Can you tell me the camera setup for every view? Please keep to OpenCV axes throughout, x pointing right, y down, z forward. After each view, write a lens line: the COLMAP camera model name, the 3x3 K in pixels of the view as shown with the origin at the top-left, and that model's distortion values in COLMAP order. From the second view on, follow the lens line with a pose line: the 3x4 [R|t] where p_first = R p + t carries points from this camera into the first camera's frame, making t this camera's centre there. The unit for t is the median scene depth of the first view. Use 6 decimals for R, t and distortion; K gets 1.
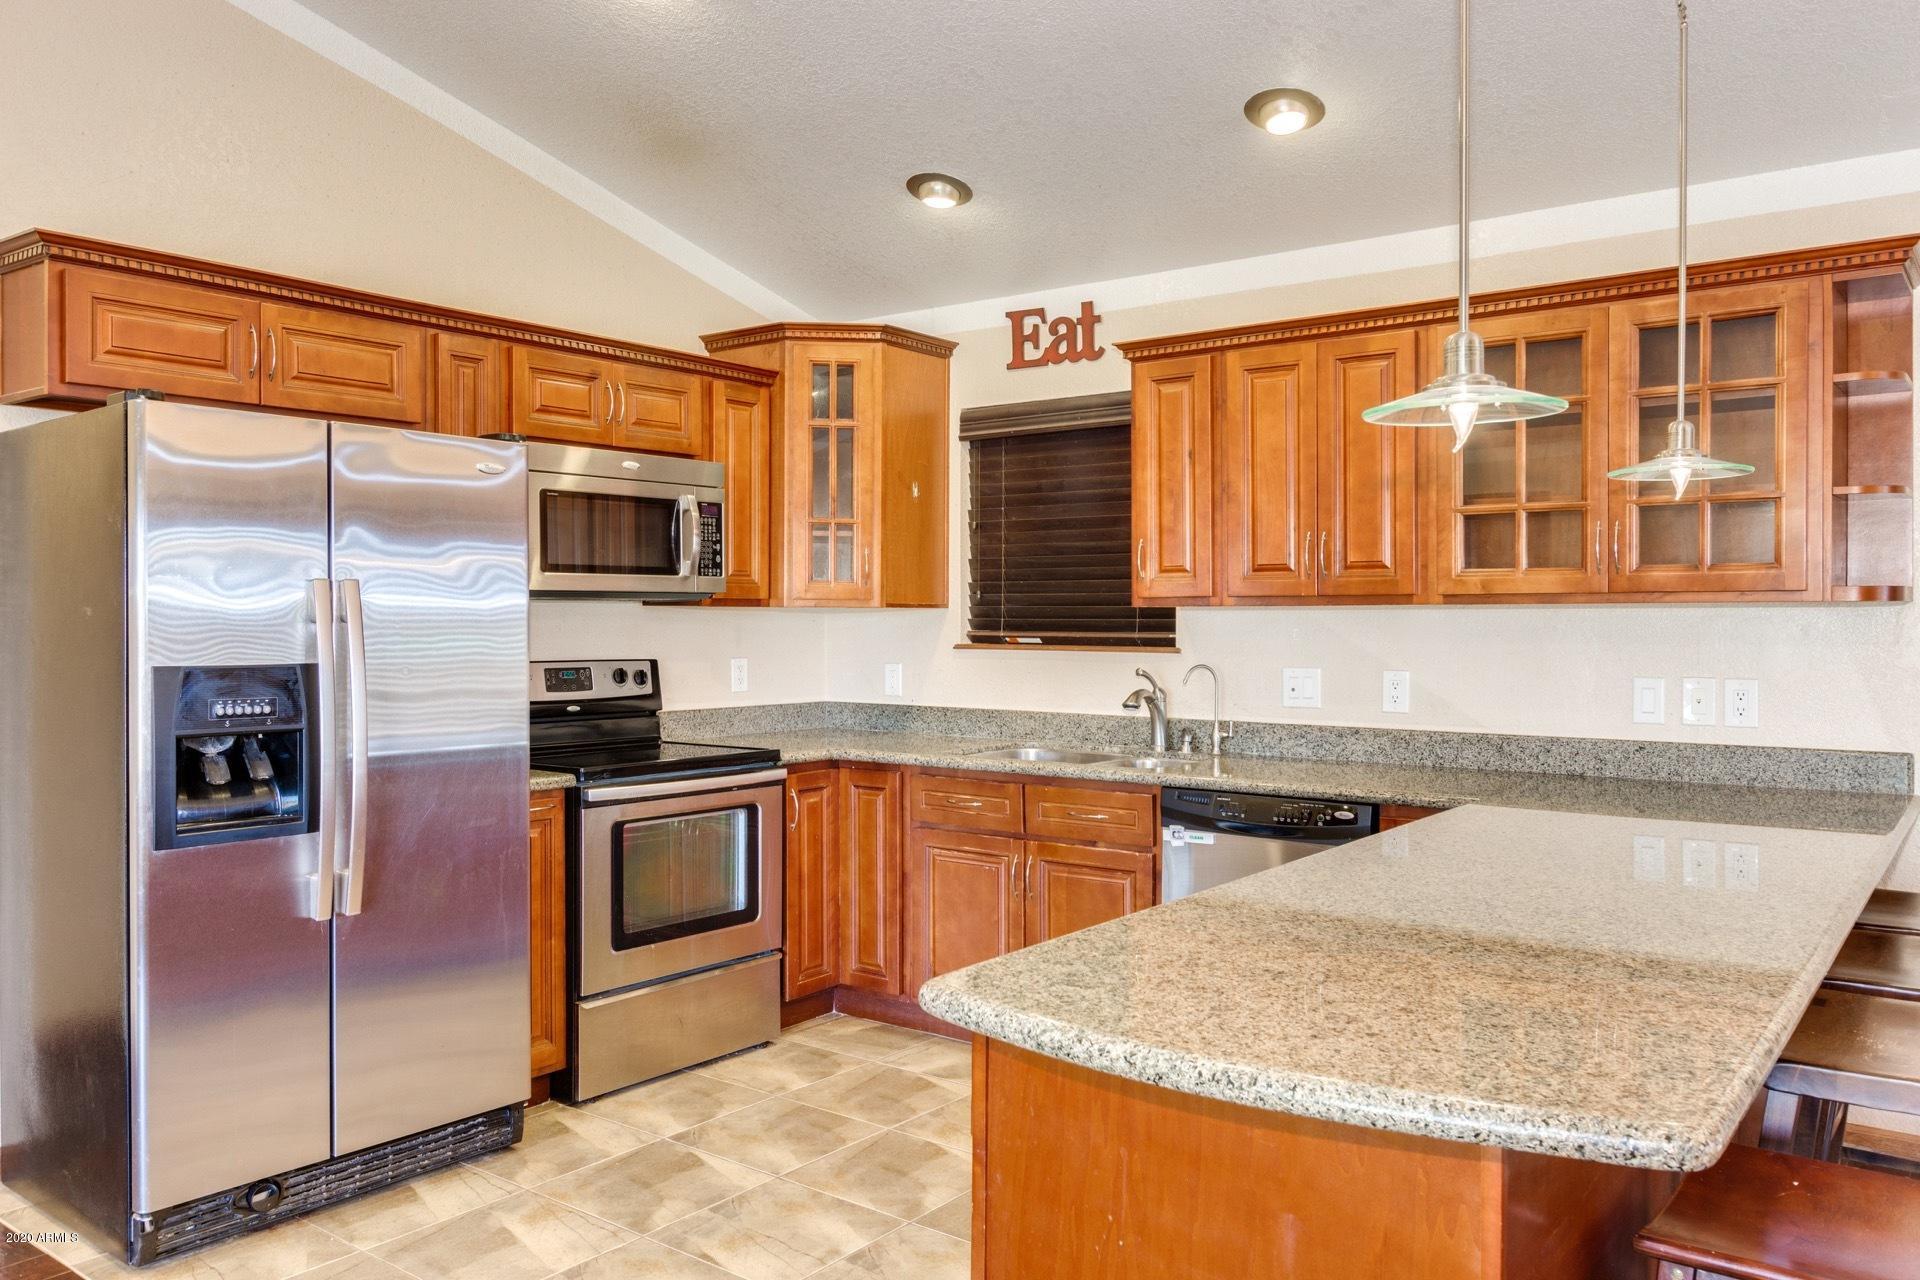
lens RADIAL K [[1426.3, 0, 960.0], [0, 1426.3, 640.0], [0, 0, 1]] dist [-0.001935, -0.002966]
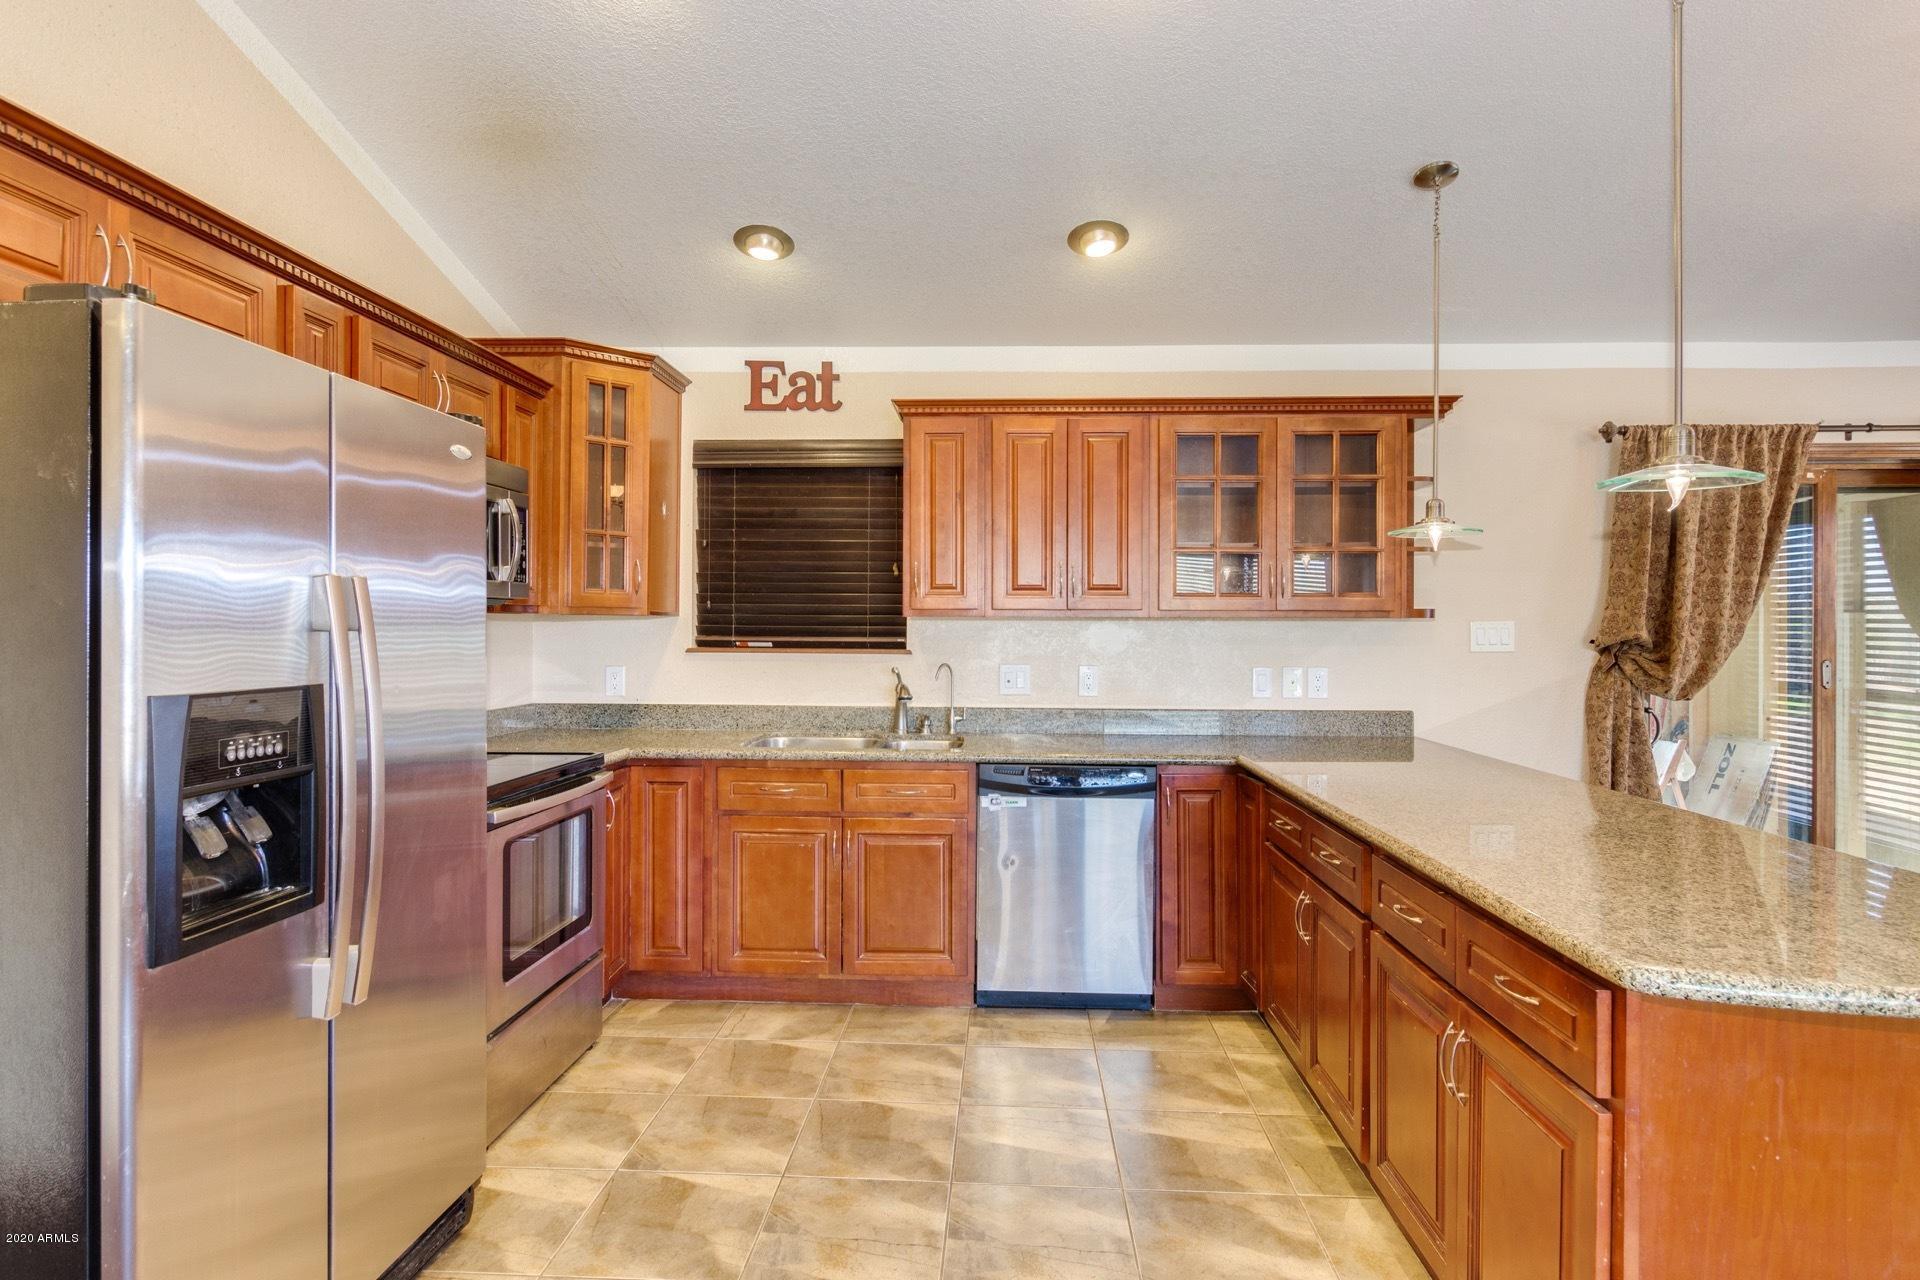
lens RADIAL K [[1035.9, 0, 969.7], [0, 1035.9, 626.4], [0, 0, 1]] dist [0.003489, 0.000026]
pose [[0.823533, 0.003346, 0.567258, -0.329372], [0.003719, 0.999929, -0.011298, -0.004794], [-0.567256, 0.011414, 0.823462, 0.233209]]
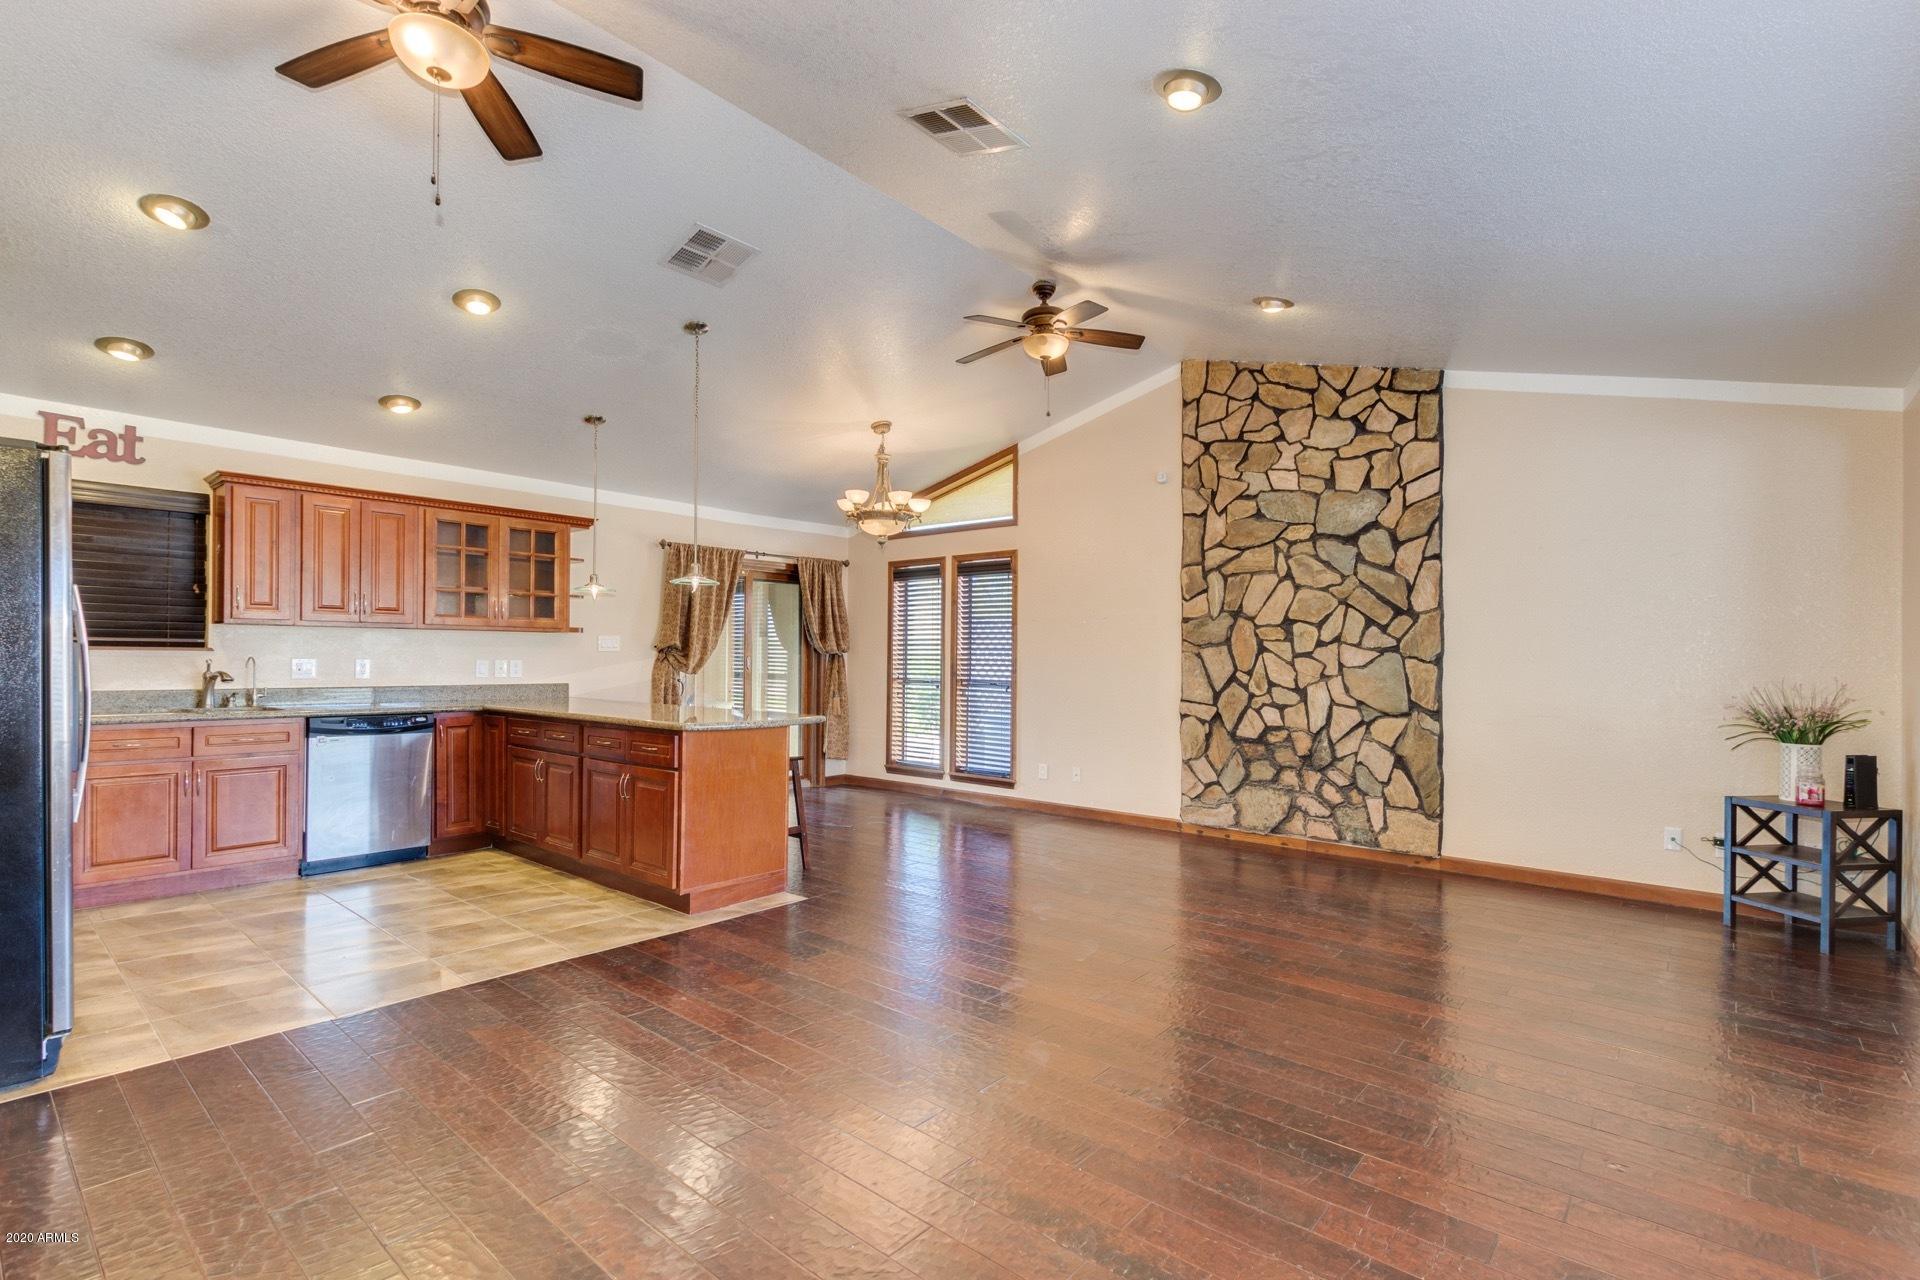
lens RADIAL K [[875.6, 0, 964.4], [0, 875.6, 645.8], [0, 0, 1]] dist [0.000778, -0.000240]
pose [[0.060075, 0.014135, 0.998094, -0.873066], [0.006189, 0.999875, -0.014533, 0.024733], [-0.998175, 0.007051, 0.059980, 0.034996]]
